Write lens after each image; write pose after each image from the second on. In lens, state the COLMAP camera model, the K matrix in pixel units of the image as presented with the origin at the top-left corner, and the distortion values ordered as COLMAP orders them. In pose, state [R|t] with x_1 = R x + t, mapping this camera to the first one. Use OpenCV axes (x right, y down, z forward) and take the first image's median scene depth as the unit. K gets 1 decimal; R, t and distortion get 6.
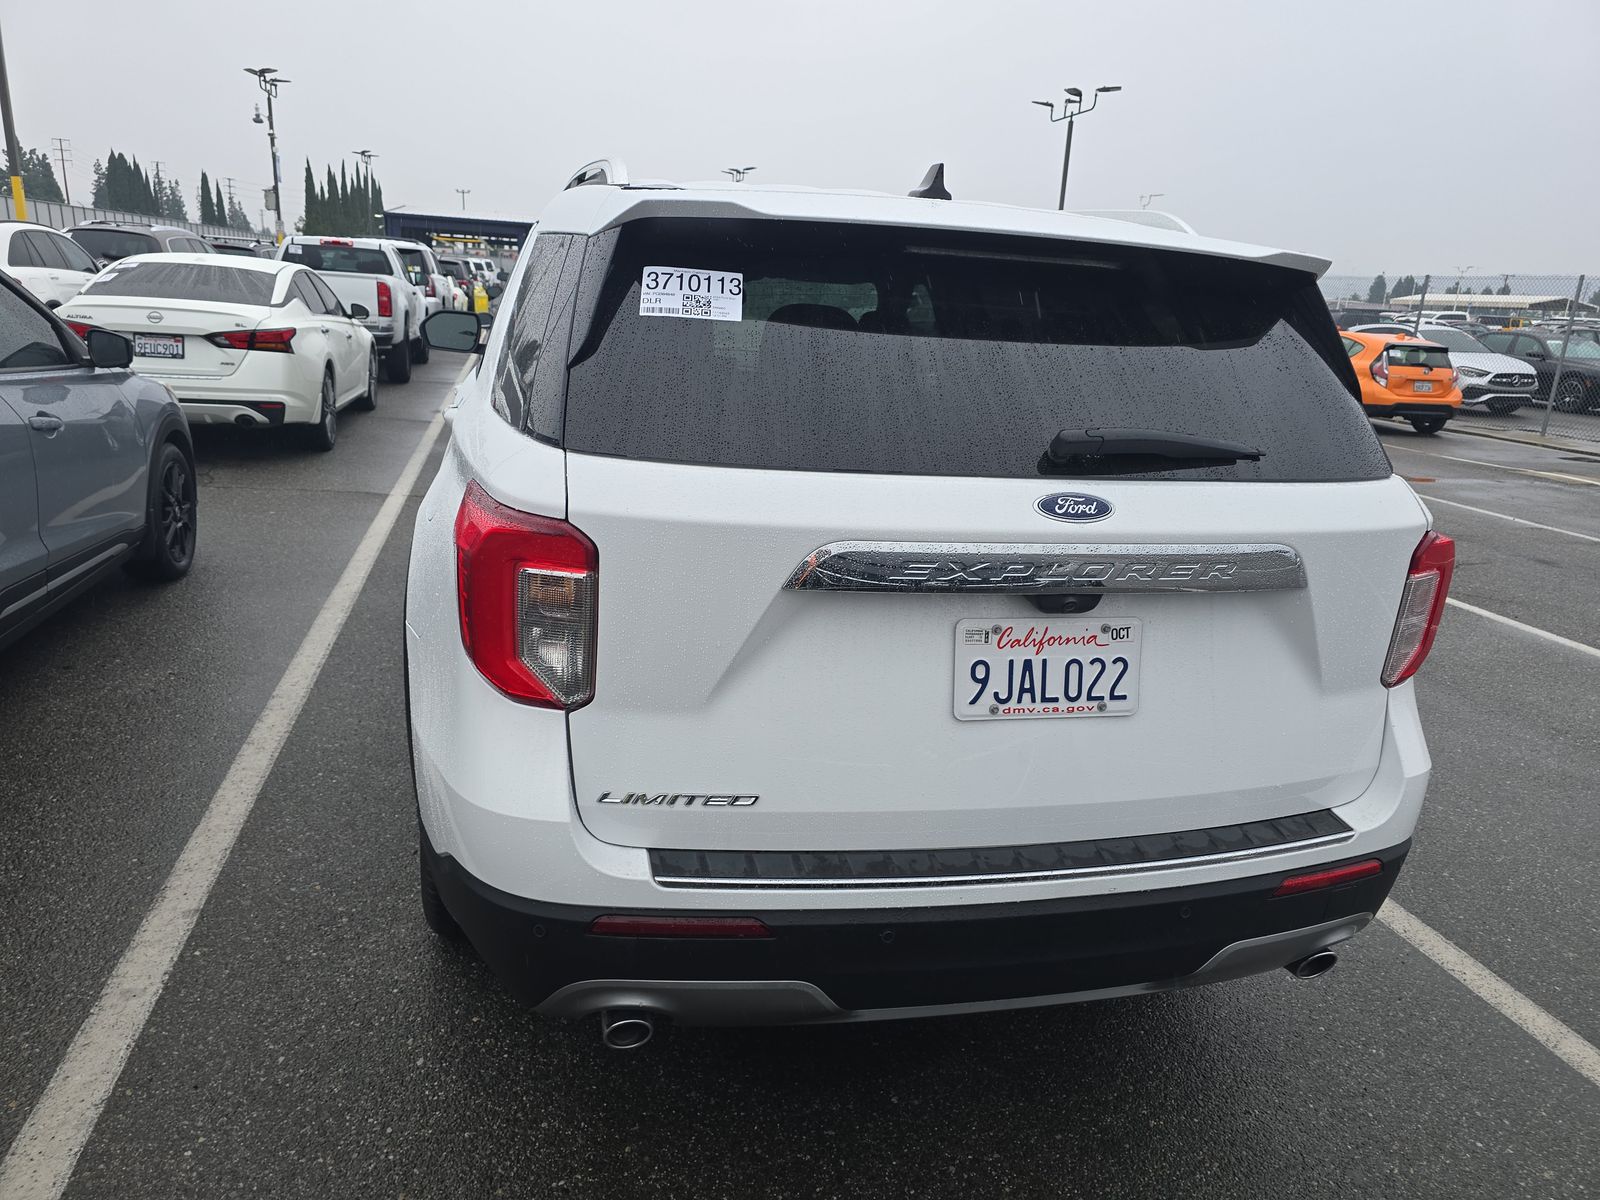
lens RADIAL K [[1056.4, 0, 800.0], [0, 1056.4, 600.0], [0, 0, 1]] dist [0.038825, -0.035723]
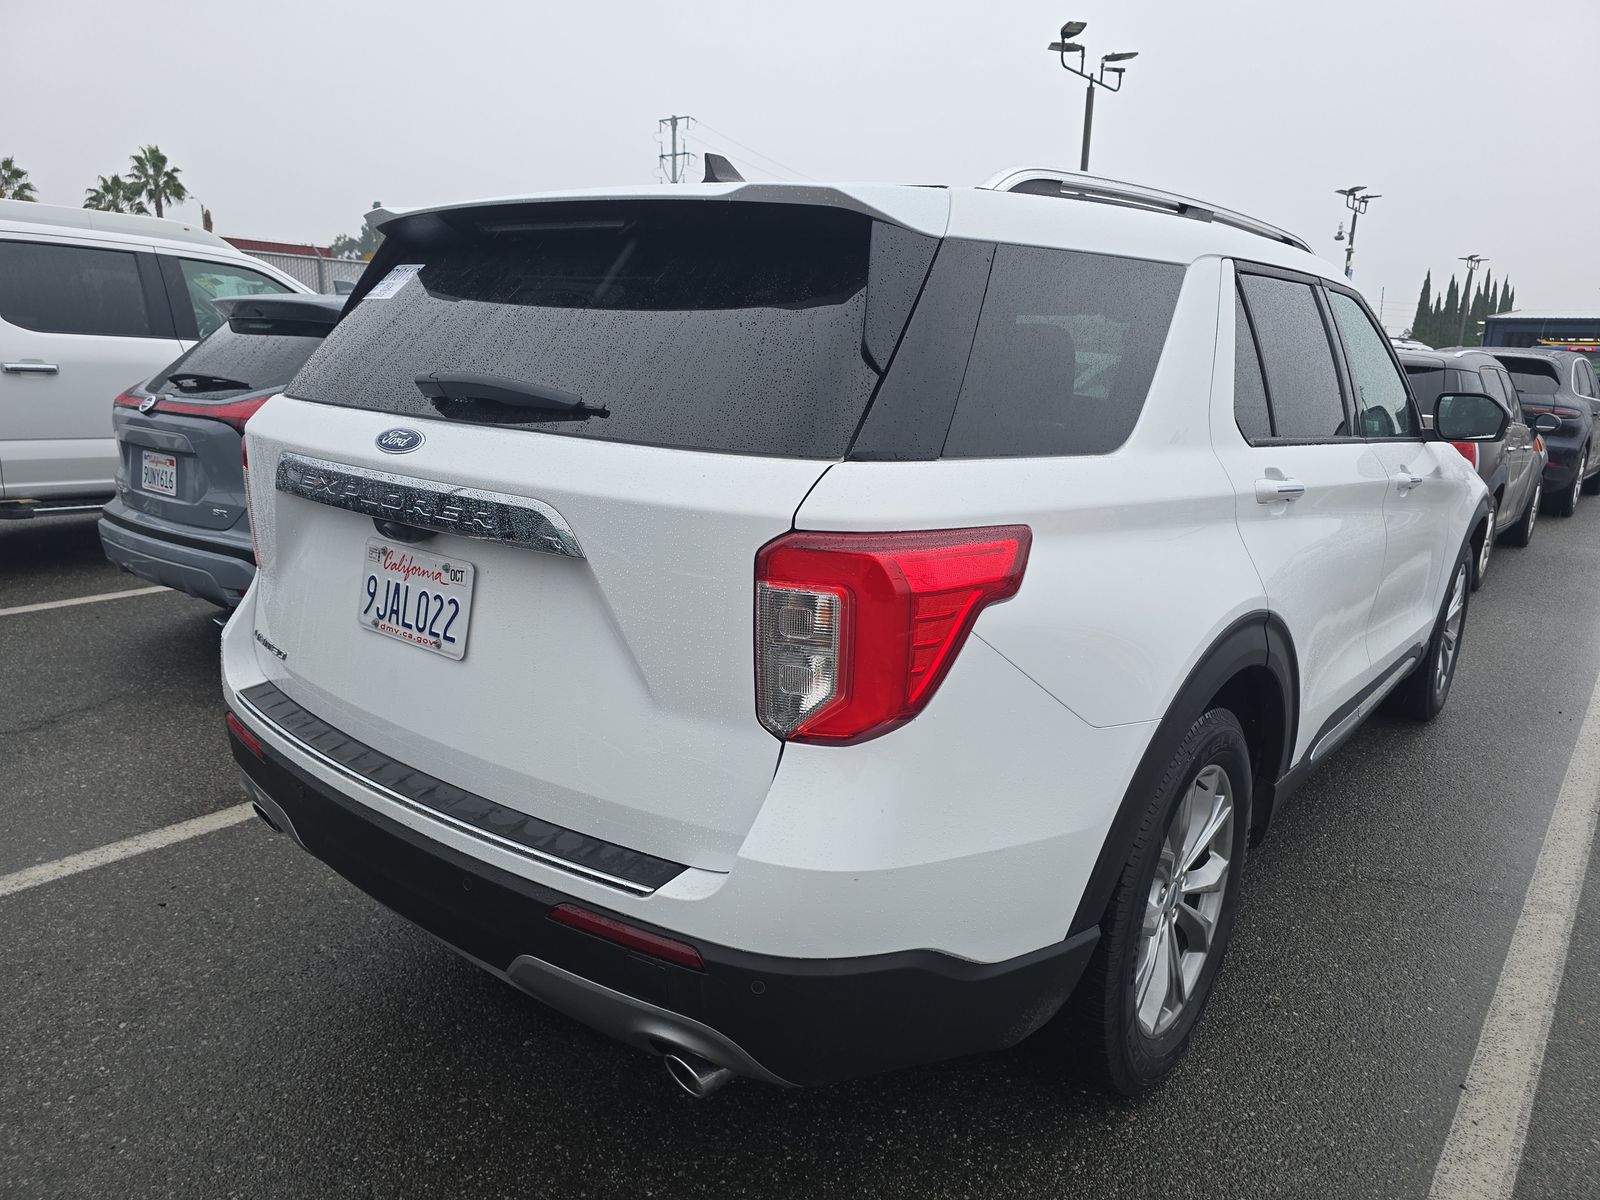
lens RADIAL K [[1056.4, 0, 800.0], [0, 1056.4, 600.0], [0, 0, 1]] dist [0.038825, -0.035723]
pose [[0.624204, 0.143512, -0.767967, 1.301410], [-0.216934, 0.976167, 0.006095, -0.023012], [0.750539, 0.162793, 0.640461, 0.610278]]
